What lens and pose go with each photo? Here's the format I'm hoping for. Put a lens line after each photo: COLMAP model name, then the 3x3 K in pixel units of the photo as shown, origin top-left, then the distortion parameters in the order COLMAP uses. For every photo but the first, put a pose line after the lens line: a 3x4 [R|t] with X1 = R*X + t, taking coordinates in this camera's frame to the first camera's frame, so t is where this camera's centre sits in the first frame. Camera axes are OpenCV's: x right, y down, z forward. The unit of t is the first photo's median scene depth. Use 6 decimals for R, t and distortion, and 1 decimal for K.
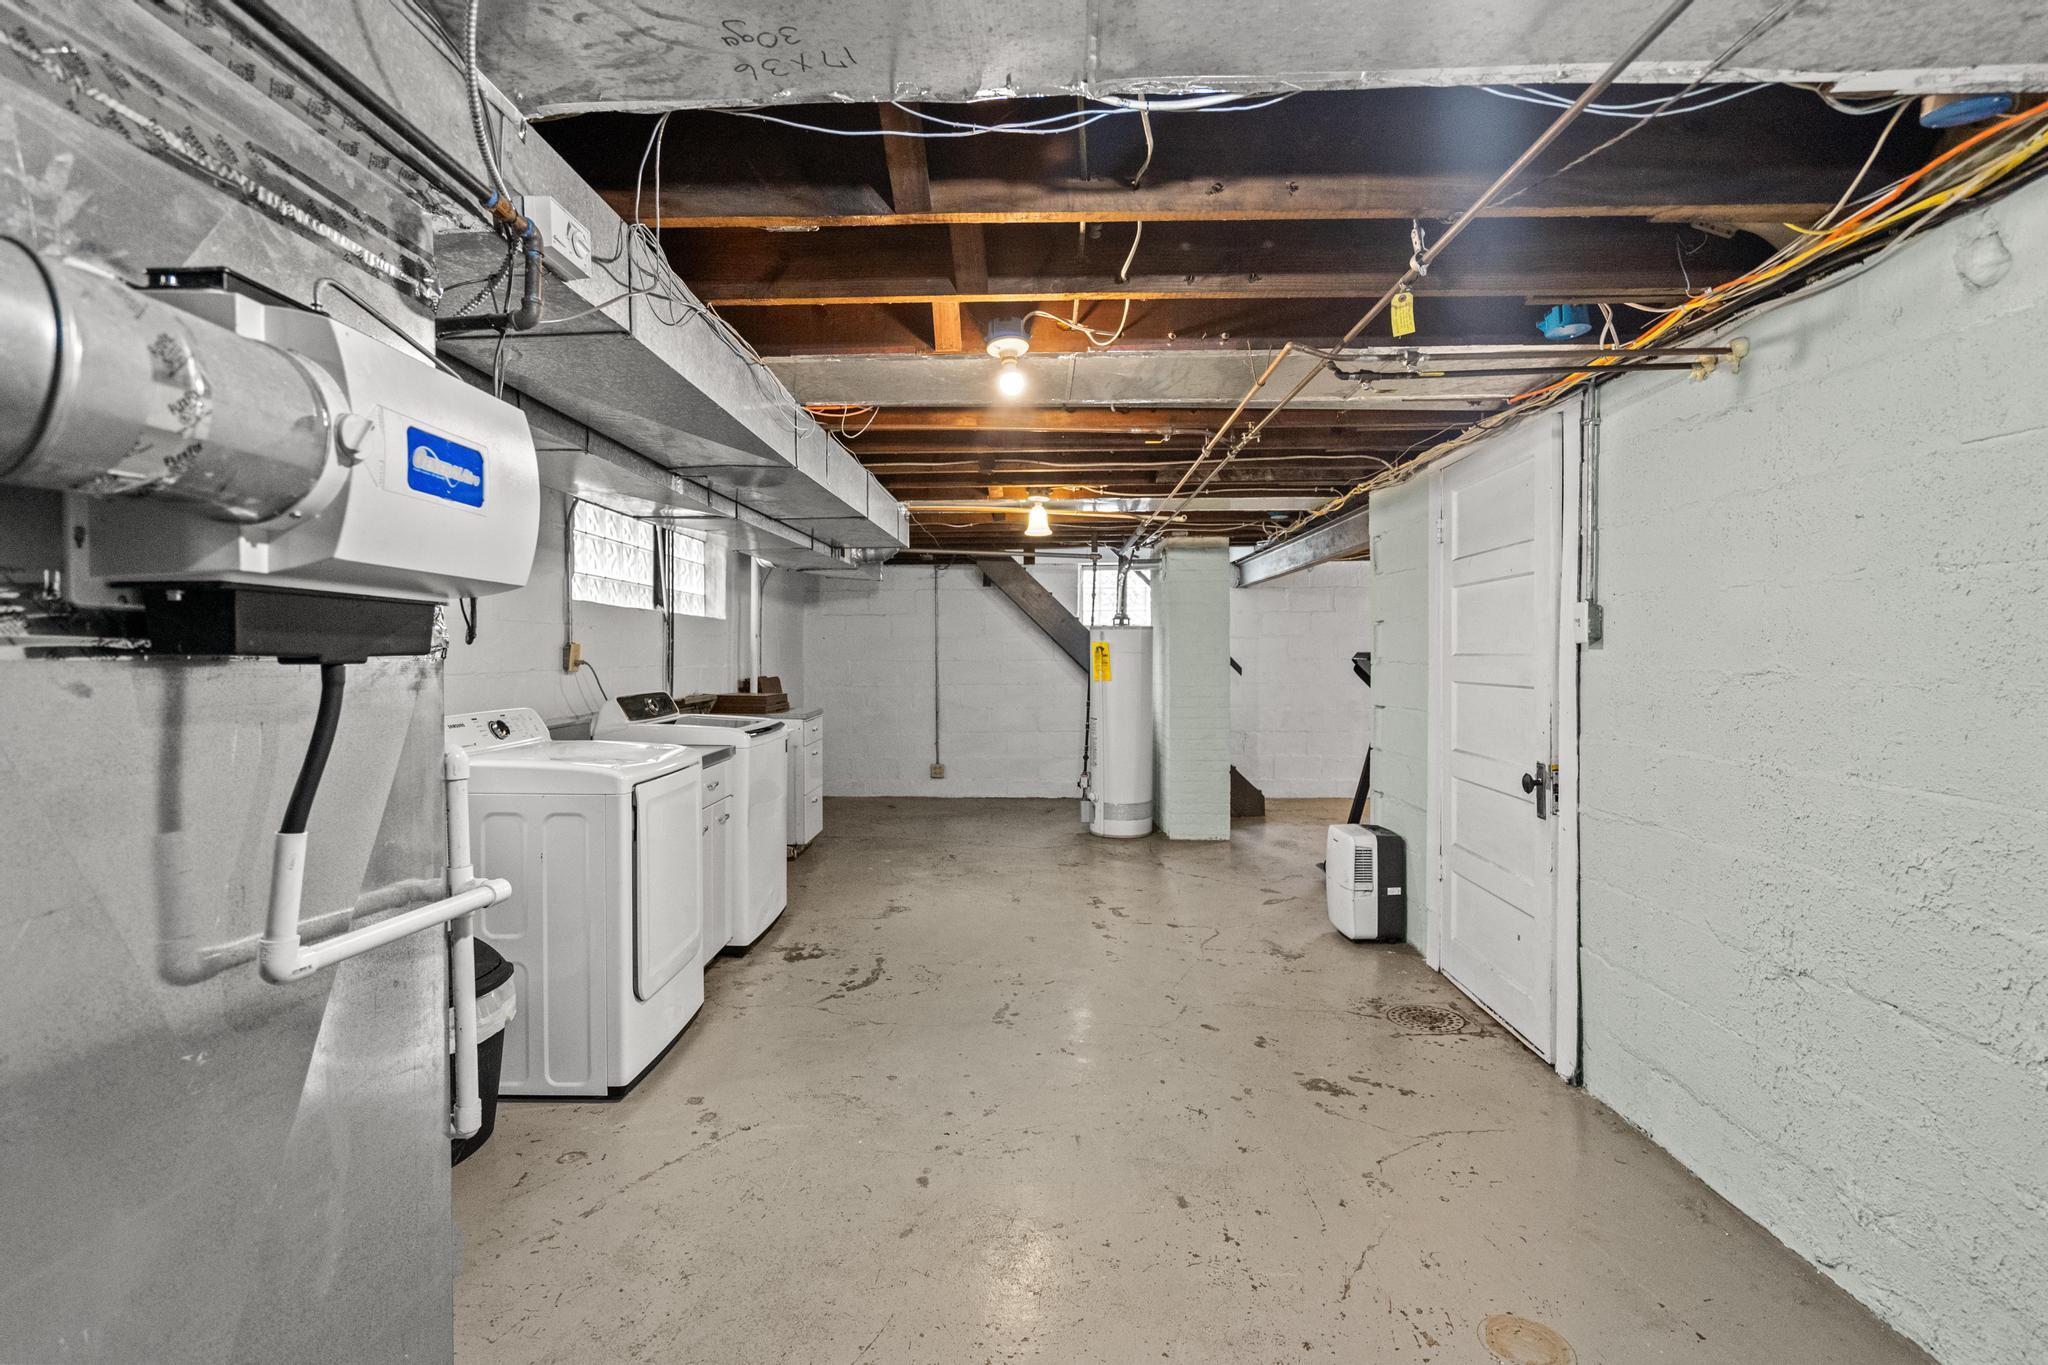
lens RADIAL K [[958.0, 0, 1021.6], [0, 958.0, 670.9], [0, 0, 1]] dist [-0.002251, 0.002945]
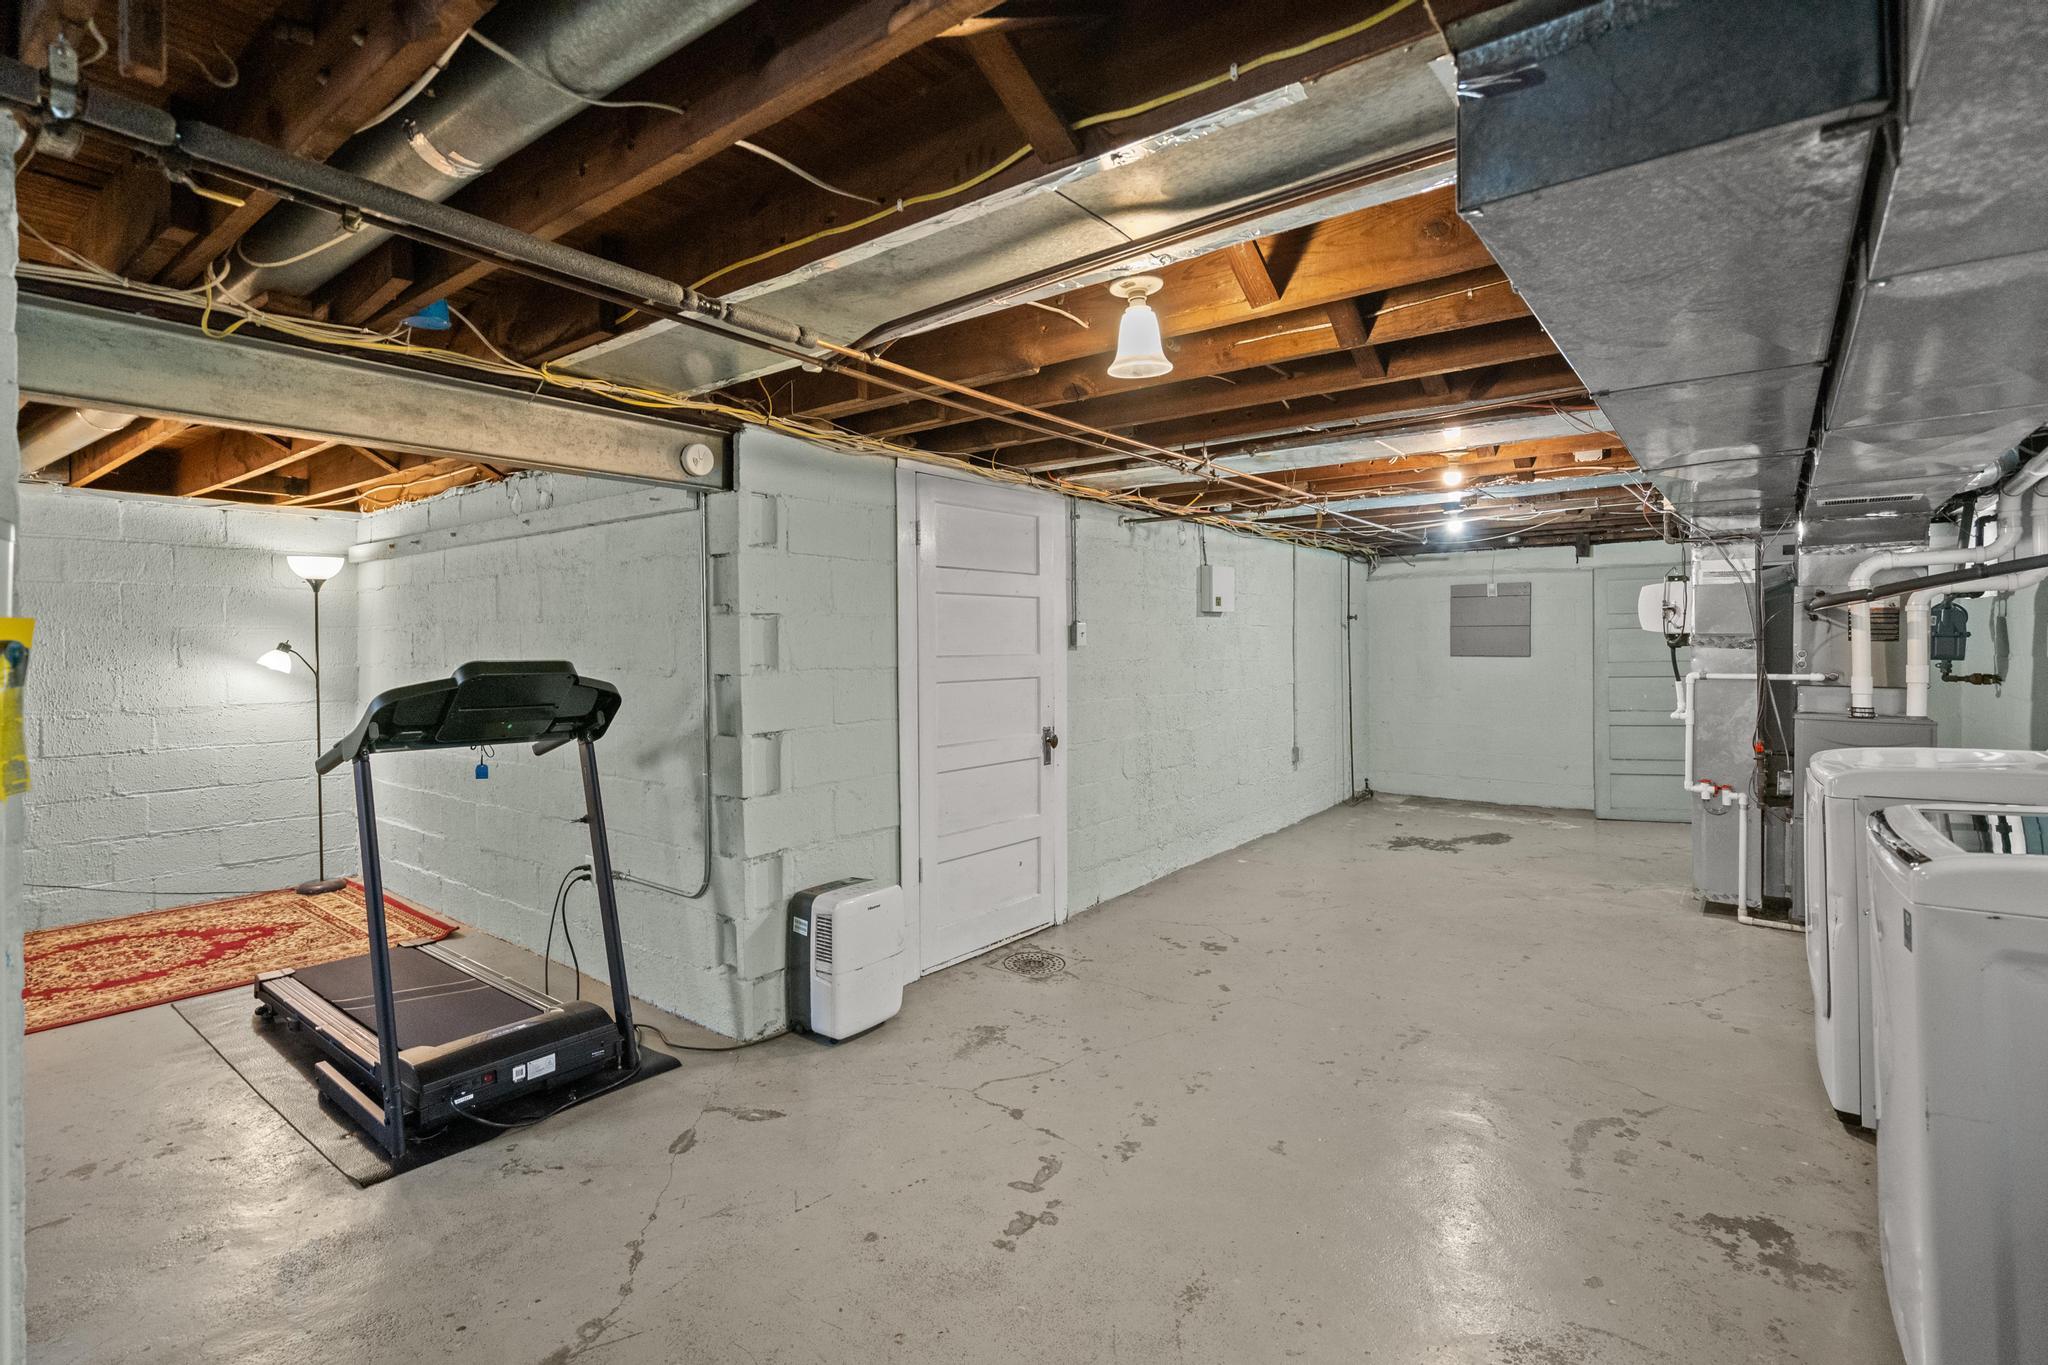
lens RADIAL K [[958.0, 0, 1005.9], [0, 958.0, 648.3], [0, 0, 1]] dist [-0.002251, 0.002945]
pose [[-0.800571, 0.009159, 0.599168, -0.239748], [0.022416, 0.999641, 0.014671, -0.039878], [-0.598818, 0.025176, -0.800489, 1.799927]]
